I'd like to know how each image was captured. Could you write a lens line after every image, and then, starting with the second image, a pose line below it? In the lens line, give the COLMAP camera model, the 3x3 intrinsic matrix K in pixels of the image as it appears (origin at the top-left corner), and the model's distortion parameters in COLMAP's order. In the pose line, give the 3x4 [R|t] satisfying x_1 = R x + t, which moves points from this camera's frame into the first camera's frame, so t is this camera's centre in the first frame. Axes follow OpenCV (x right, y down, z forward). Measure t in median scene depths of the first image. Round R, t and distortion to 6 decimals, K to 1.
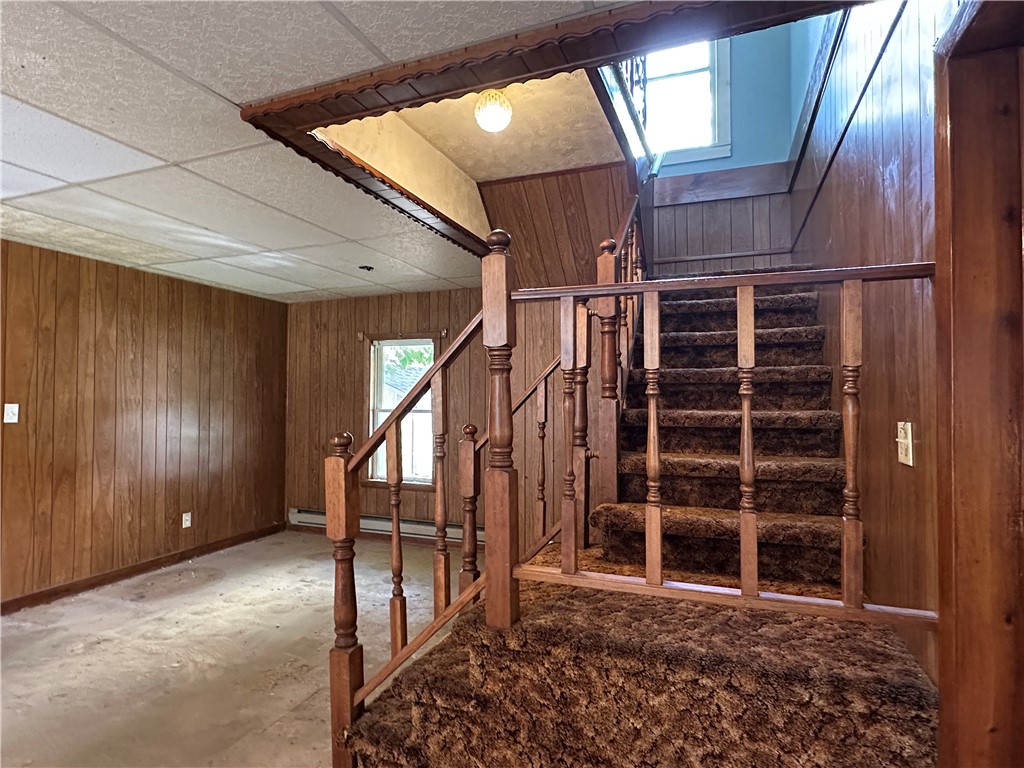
lens RADIAL K [[572.4, 0, 508.4], [0, 572.4, 386.4], [0, 0, 1]] dist [-0.000678, -0.000291]
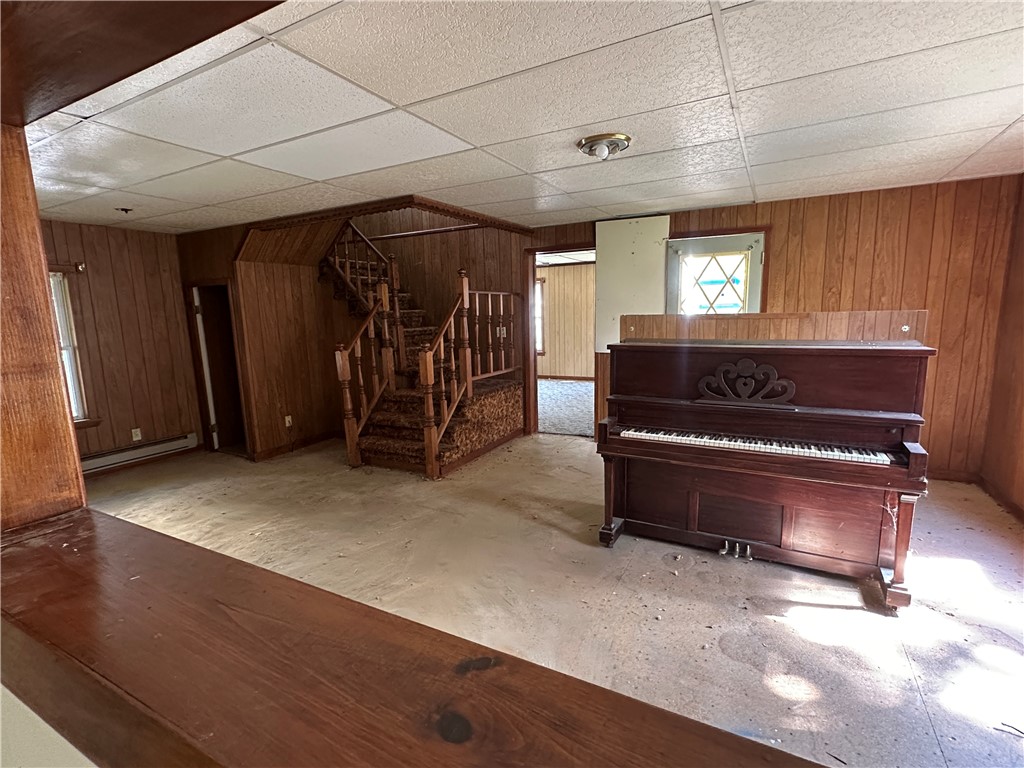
lens RADIAL K [[487.6, 0, 513.5], [0, 487.6, 386.0], [0, 0, 1]] dist [0.000376, 0.000003]
pose [[0.115962, -0.156395, 0.980864, -1.774547], [0.000283, 0.987531, 0.157424, -0.047818], [-0.993254, -0.017978, 0.114560, 0.297685]]
